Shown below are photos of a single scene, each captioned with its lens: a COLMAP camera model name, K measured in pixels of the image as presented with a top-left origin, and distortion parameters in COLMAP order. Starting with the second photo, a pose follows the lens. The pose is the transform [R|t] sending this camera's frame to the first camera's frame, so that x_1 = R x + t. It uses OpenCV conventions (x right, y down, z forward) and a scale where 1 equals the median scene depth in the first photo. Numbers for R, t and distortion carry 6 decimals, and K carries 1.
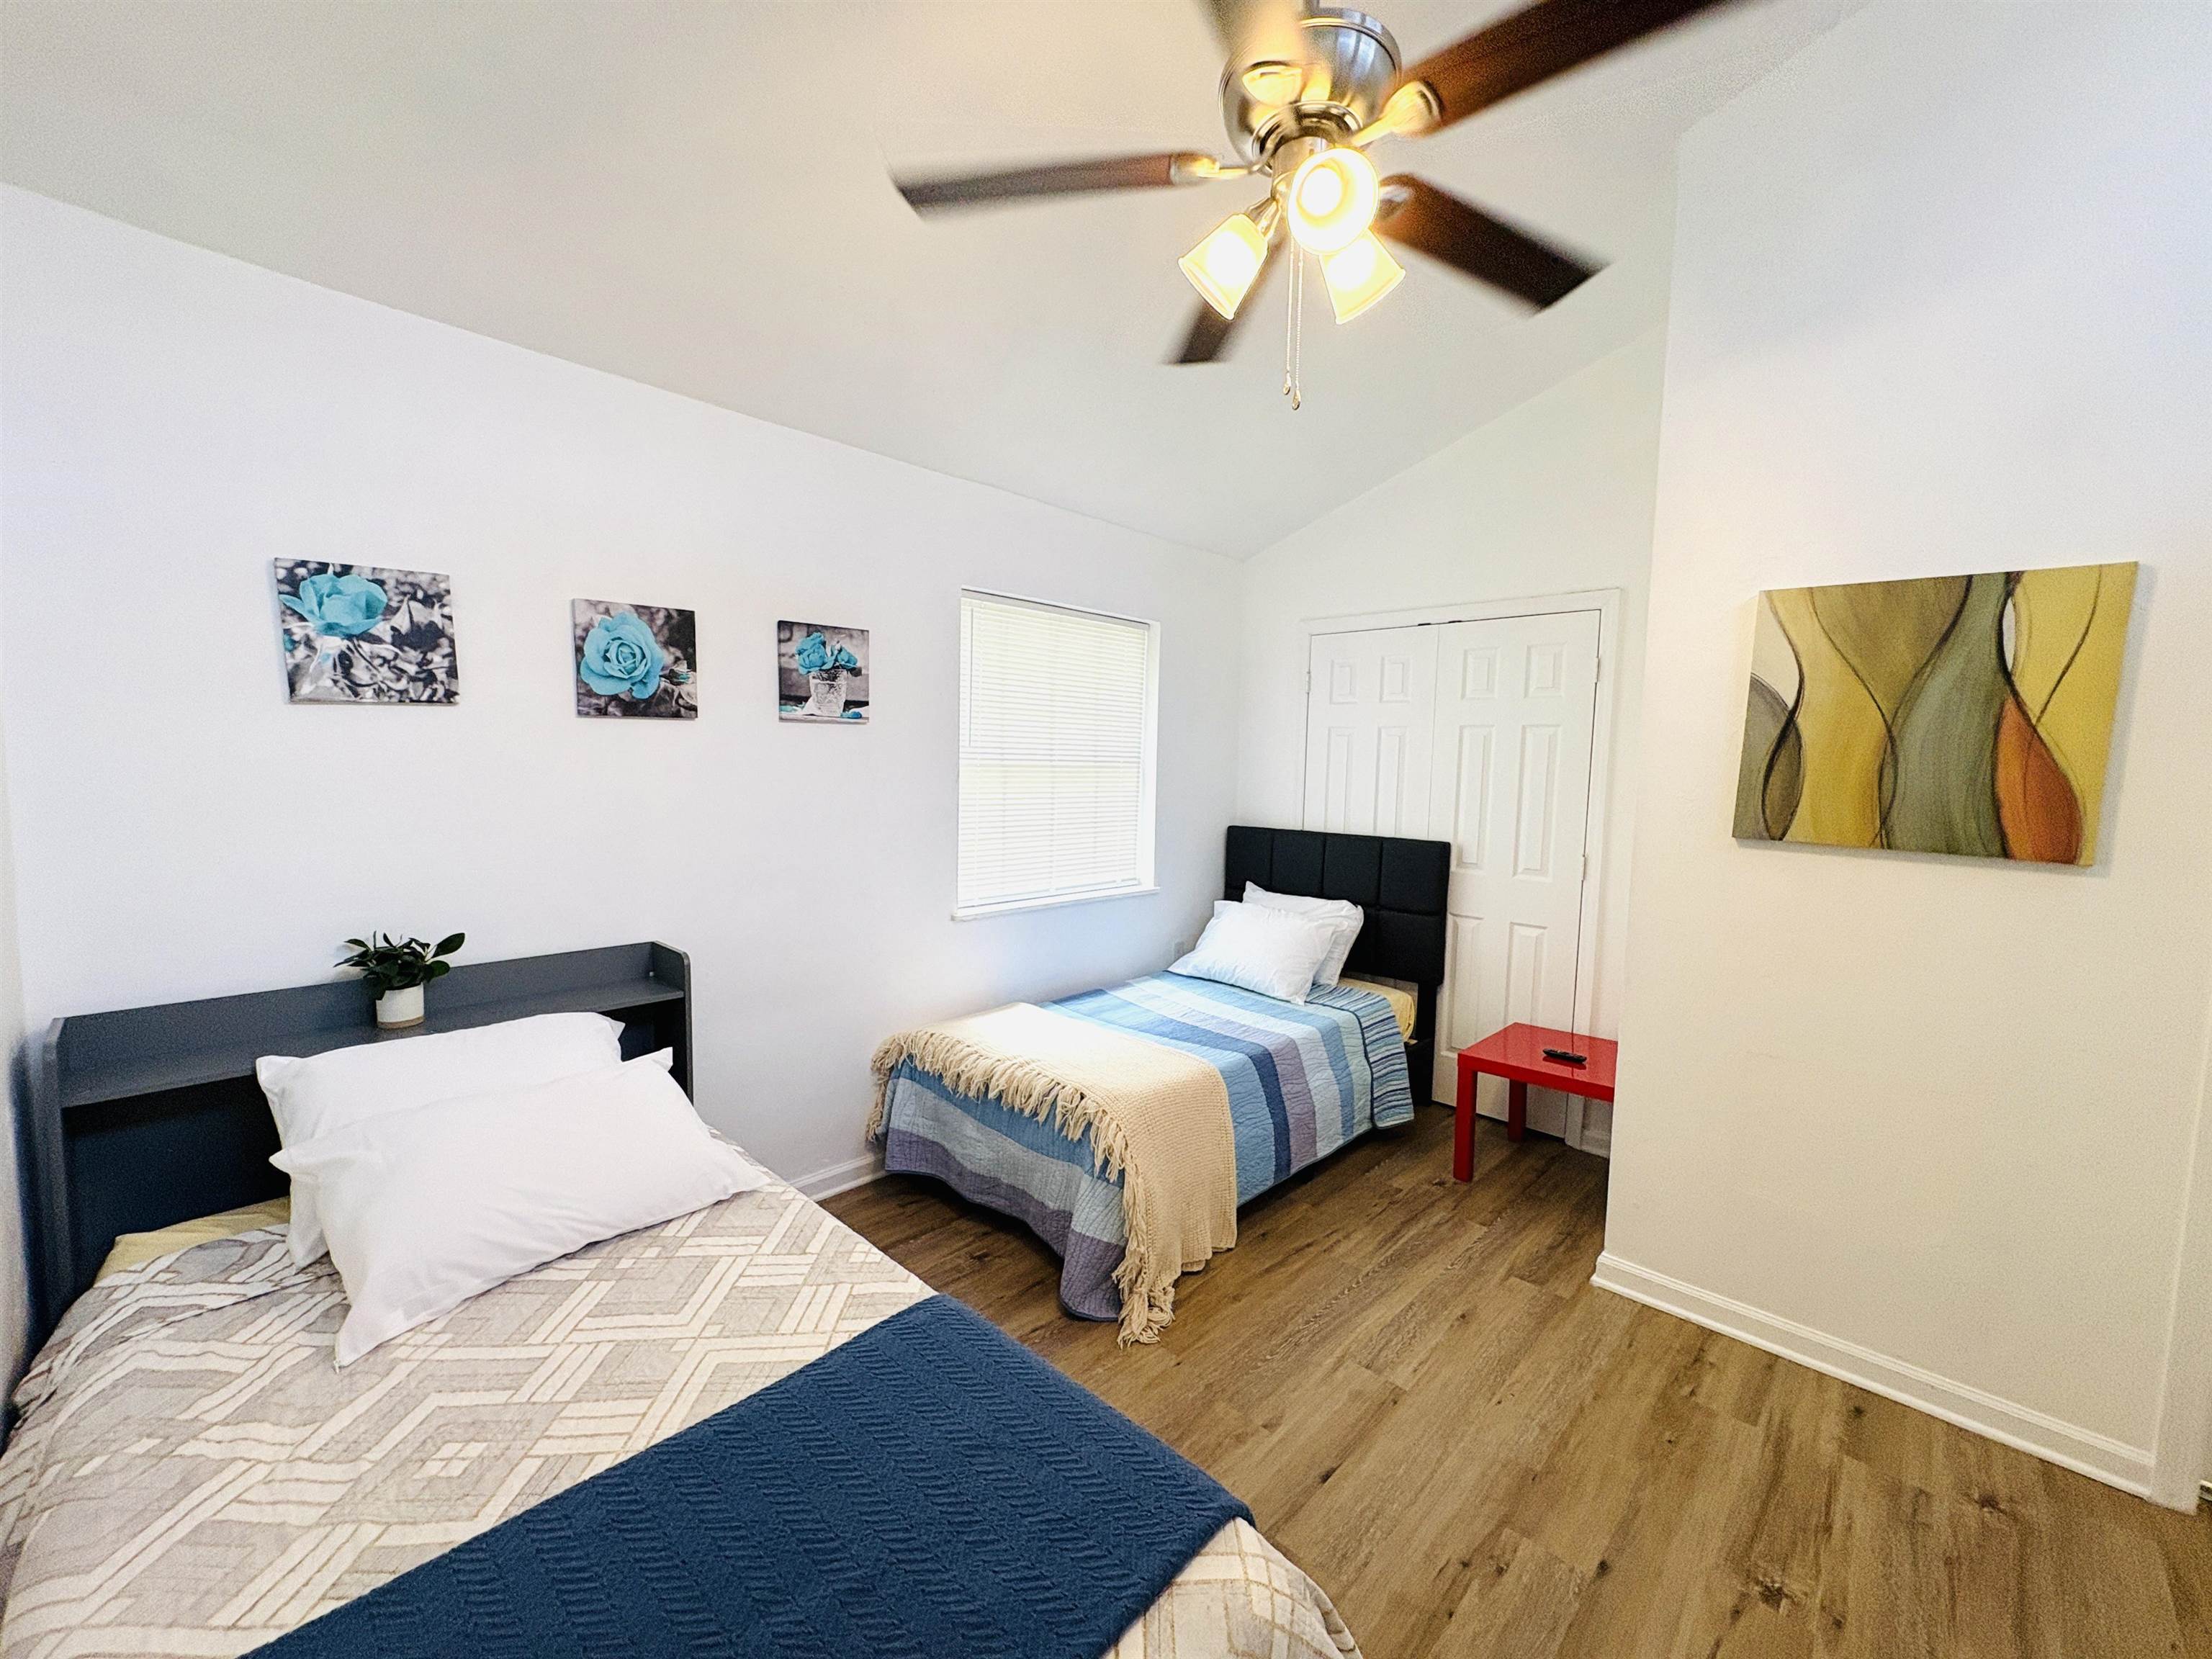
lens RADIAL K [[871.9, 0, 1112.2], [0, 871.9, 829.1], [0, 0, 1]] dist [-0.000045, 0.000192]
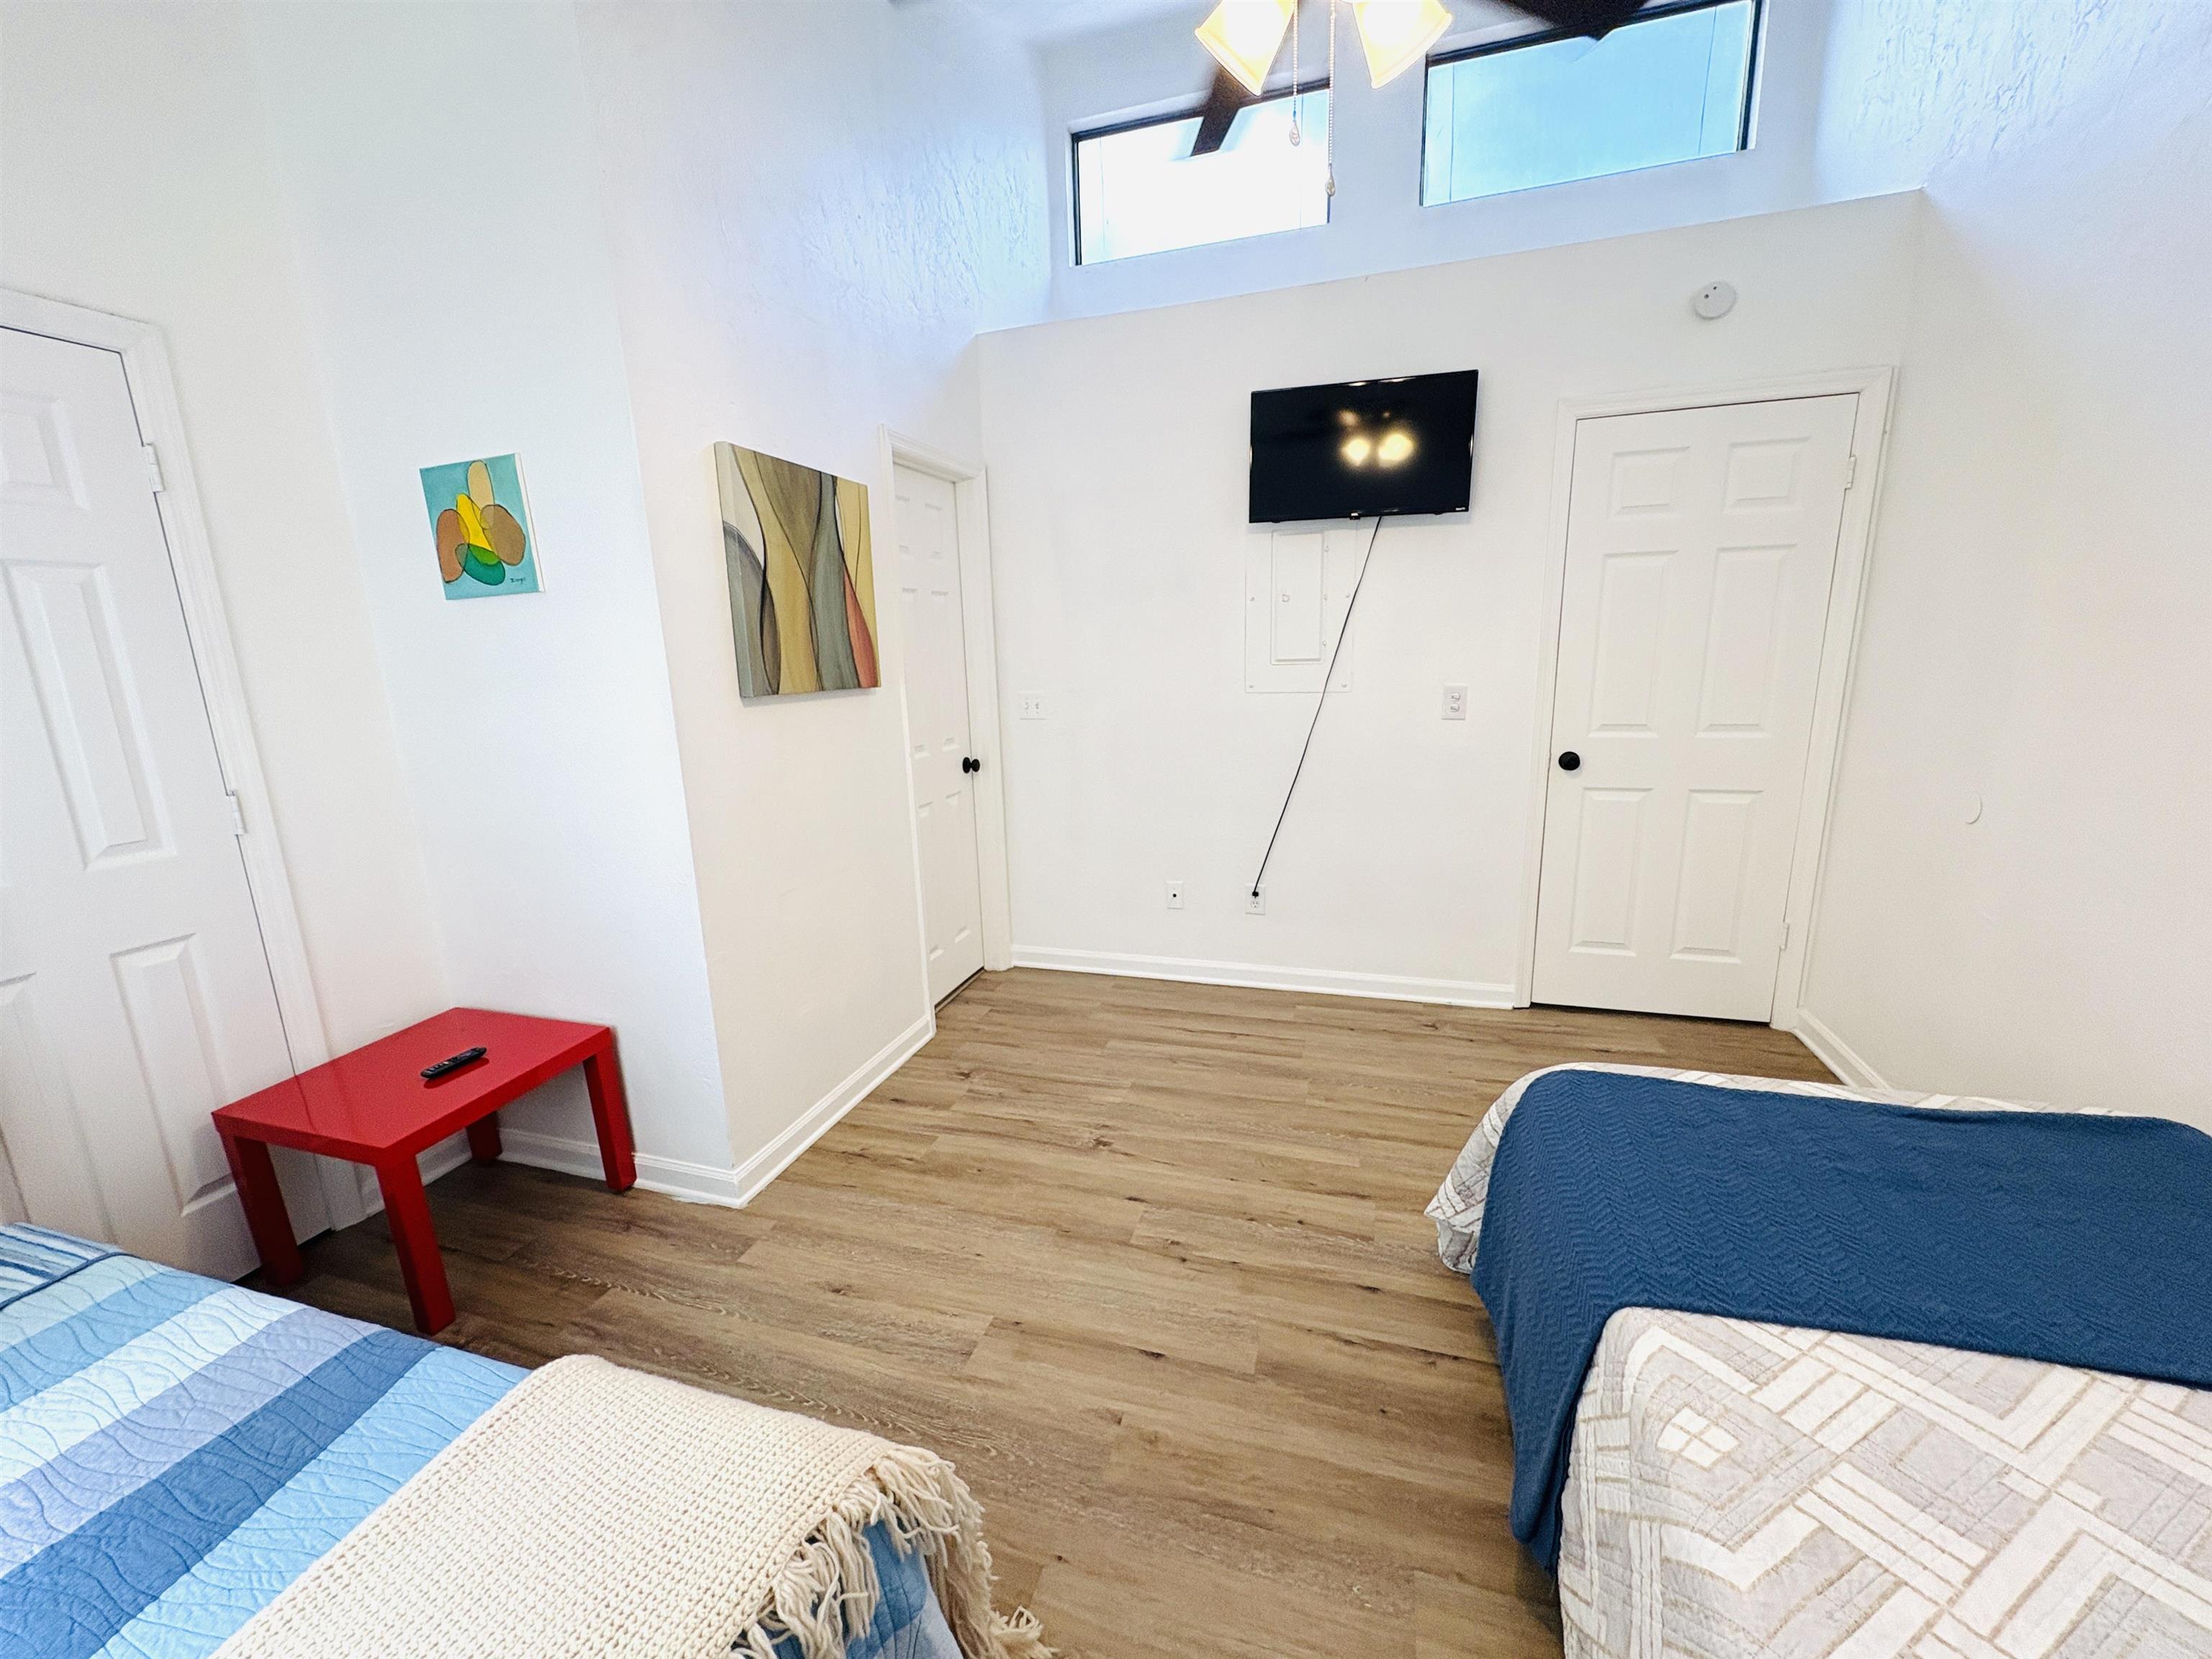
lens RADIAL K [[871.9, 0, 1112.2], [0, 871.9, 829.1], [0, 0, 1]] dist [-0.000045, 0.000192]
pose [[-0.438646, -0.198099, 0.876554, -0.444778], [0.095825, 0.959529, 0.264804, -0.081952], [-0.893536, 0.200151, -0.401911, 1.237538]]
